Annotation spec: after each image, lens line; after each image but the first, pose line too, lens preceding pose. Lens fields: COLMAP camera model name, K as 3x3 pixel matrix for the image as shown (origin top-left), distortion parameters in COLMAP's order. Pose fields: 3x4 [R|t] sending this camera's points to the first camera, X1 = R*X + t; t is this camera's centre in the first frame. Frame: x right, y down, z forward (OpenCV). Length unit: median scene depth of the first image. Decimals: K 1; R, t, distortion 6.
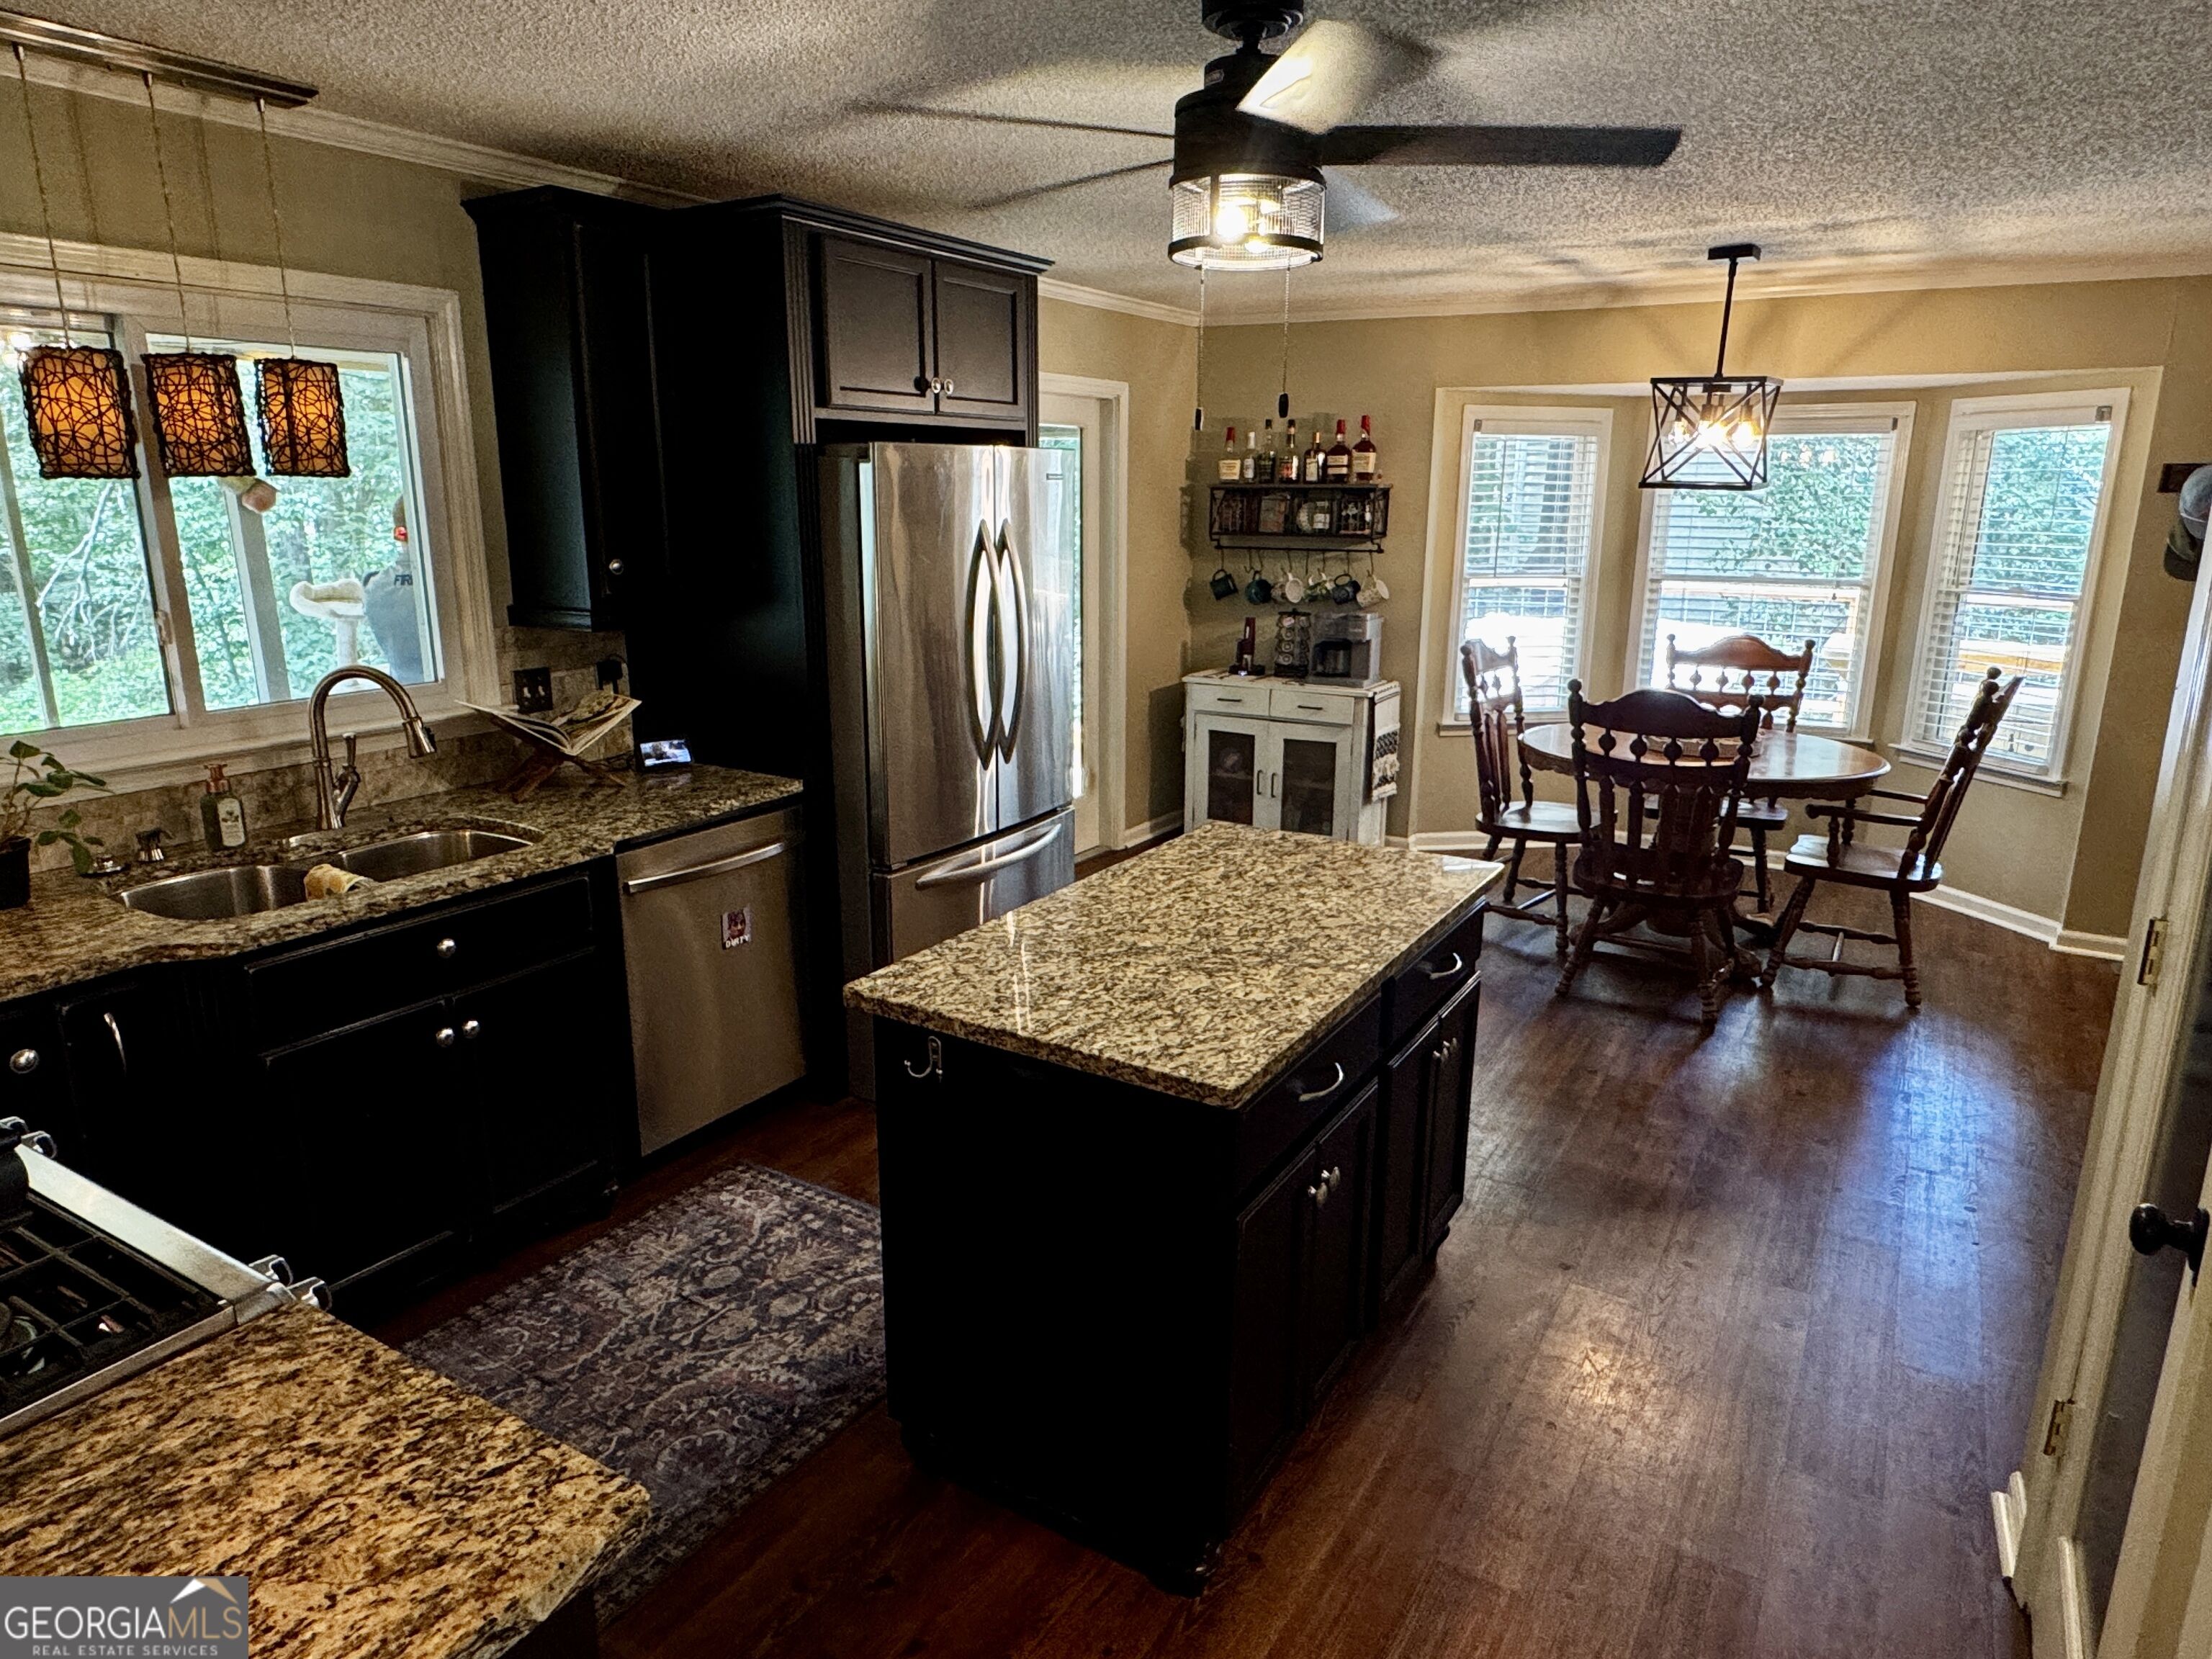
lens RADIAL K [[1342.7, 0, 1110.1], [0, 1342.7, 826.3], [0, 0, 1]] dist [-0.004177, -0.001223]
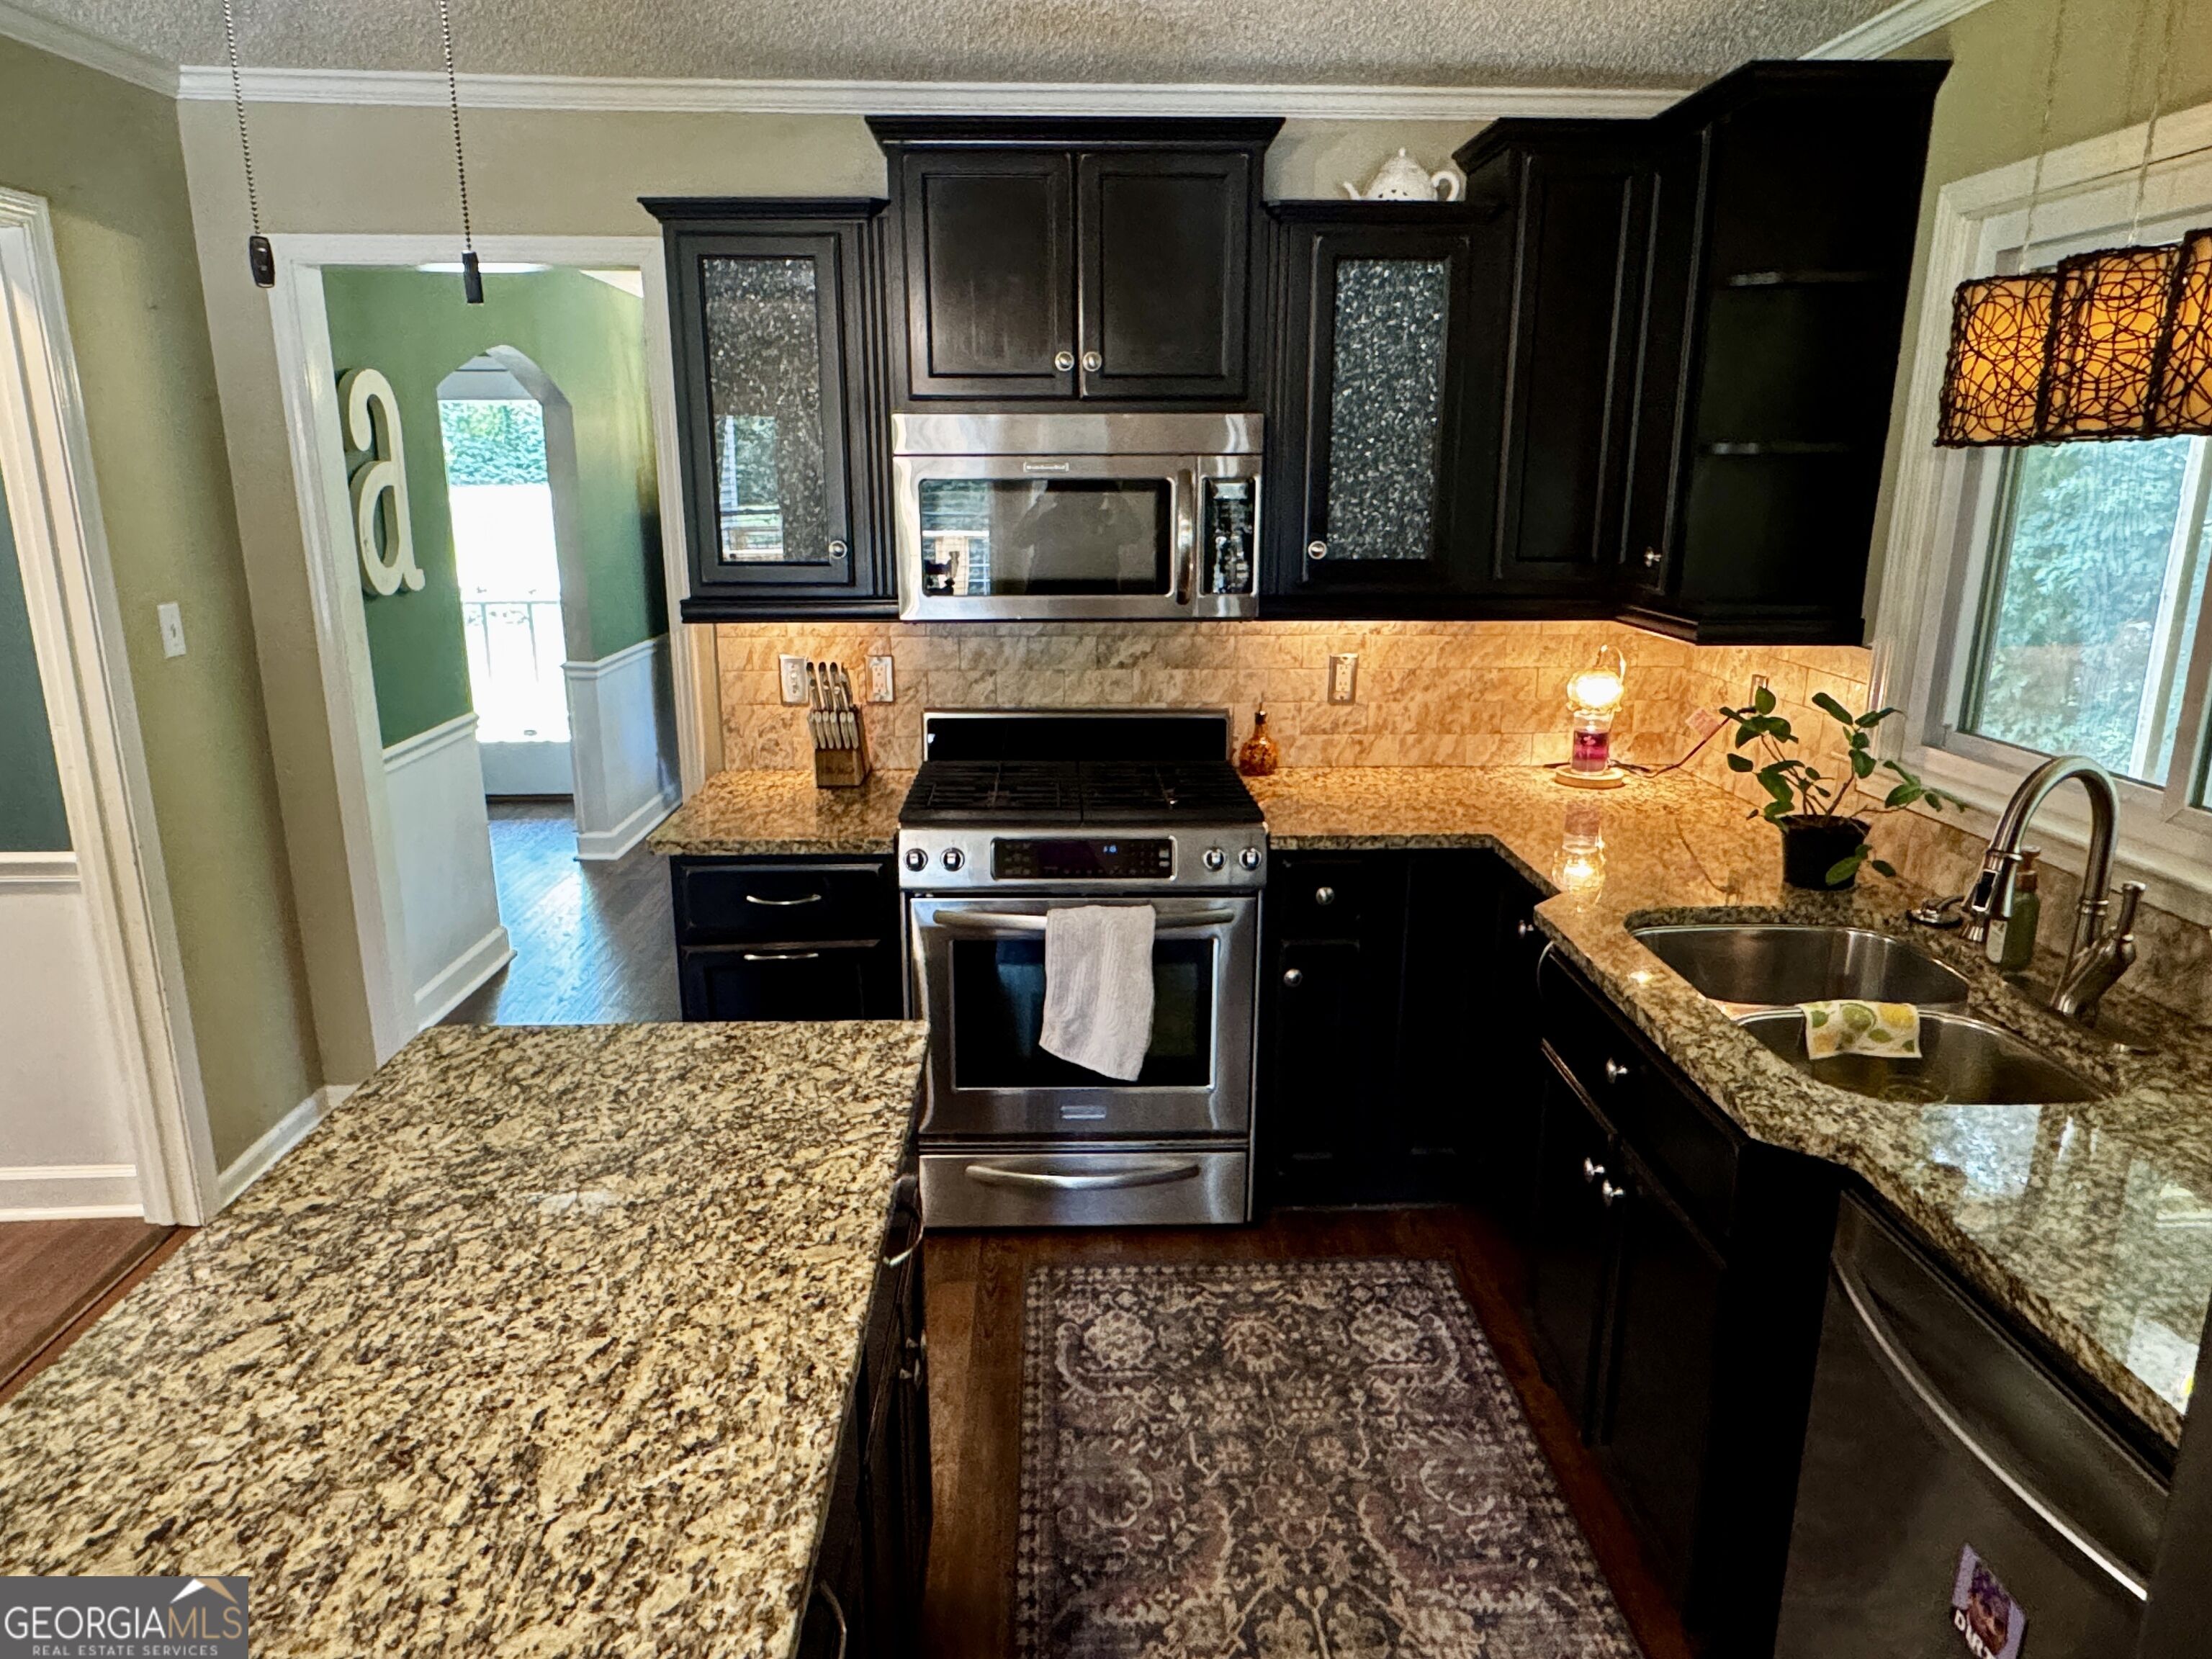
lens RADIAL K [[1406.6, 0, 1099.5], [0, 1406.6, 834.8], [0, 0, 1]] dist [-0.000424, -0.001131]
pose [[-0.838917, 0.132534, -0.527876, 0.146461], [-0.138936, 0.885614, 0.443153, -0.342120], [0.526227, 0.445110, -0.724543, 1.388108]]
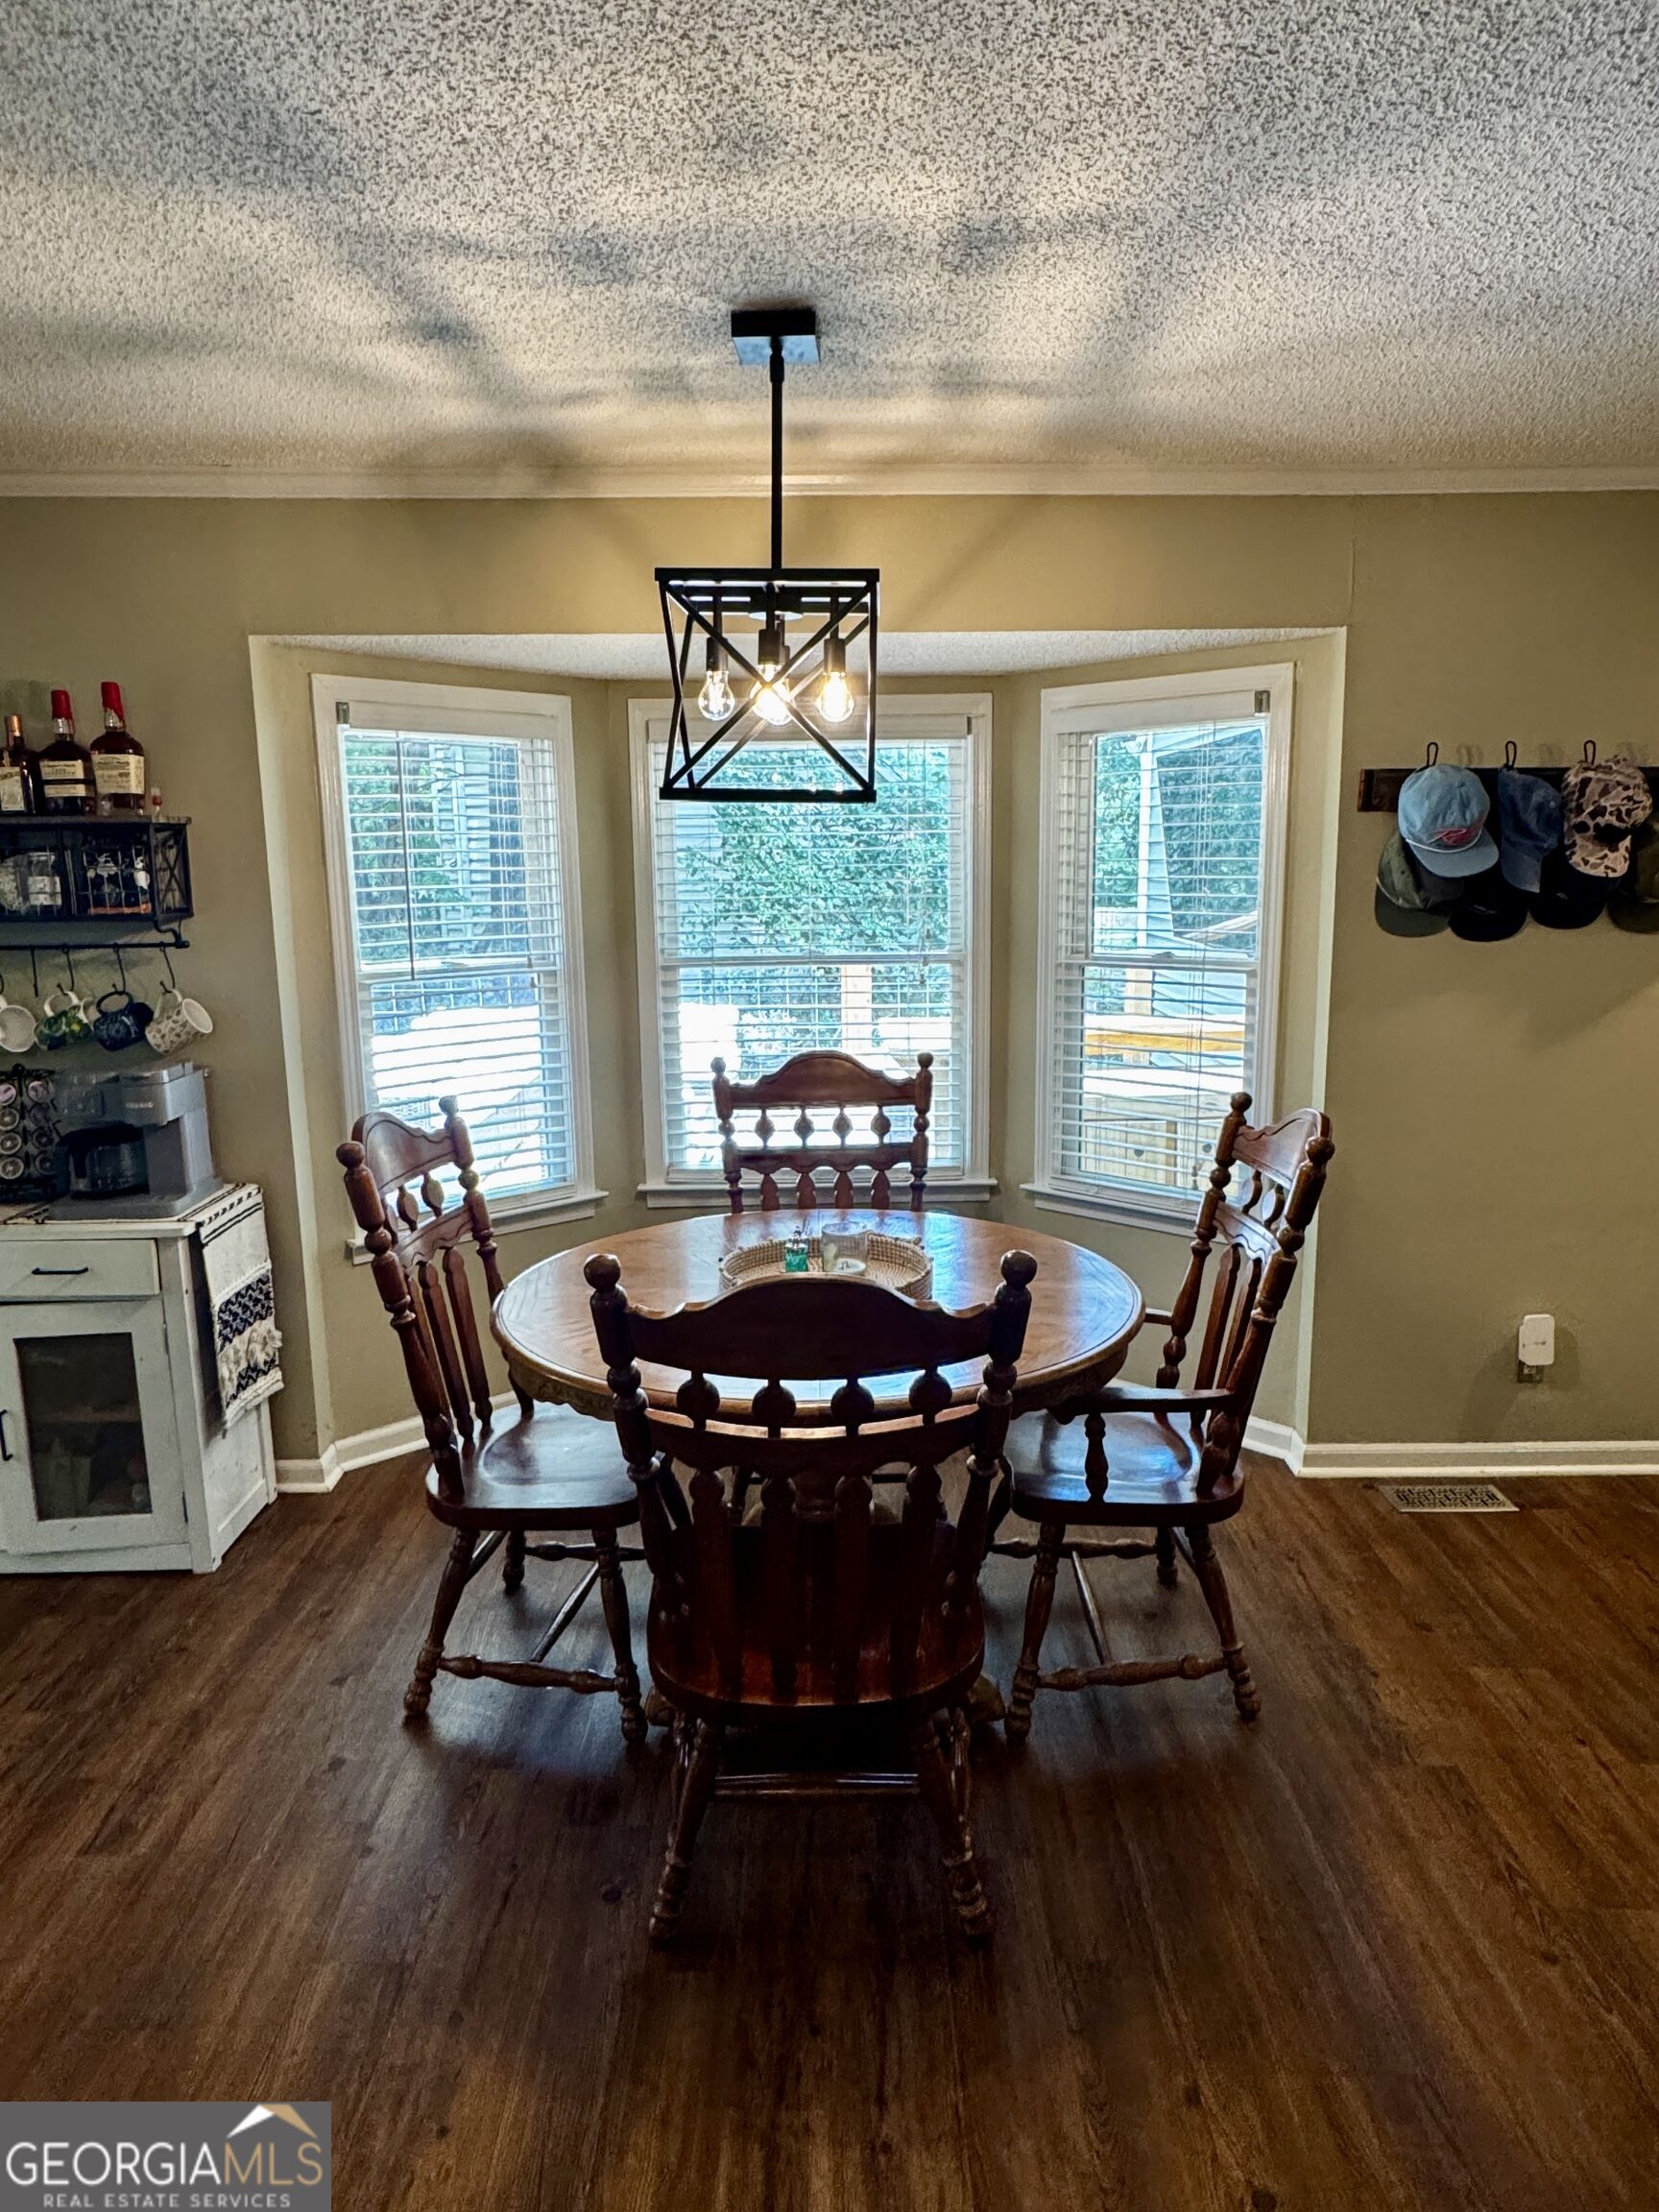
lens RADIAL K [[1342.7, 0, 836.4], [0, 1342.7, 1122.8], [0, 0, 1]] dist [-0.004177, -0.001223]
pose [[0.852754, -0.114984, 0.509500, 0.155602], [0.142401, 0.989696, -0.014982, -0.099317], [-0.502527, 0.085329, 0.860340, 0.462302]]
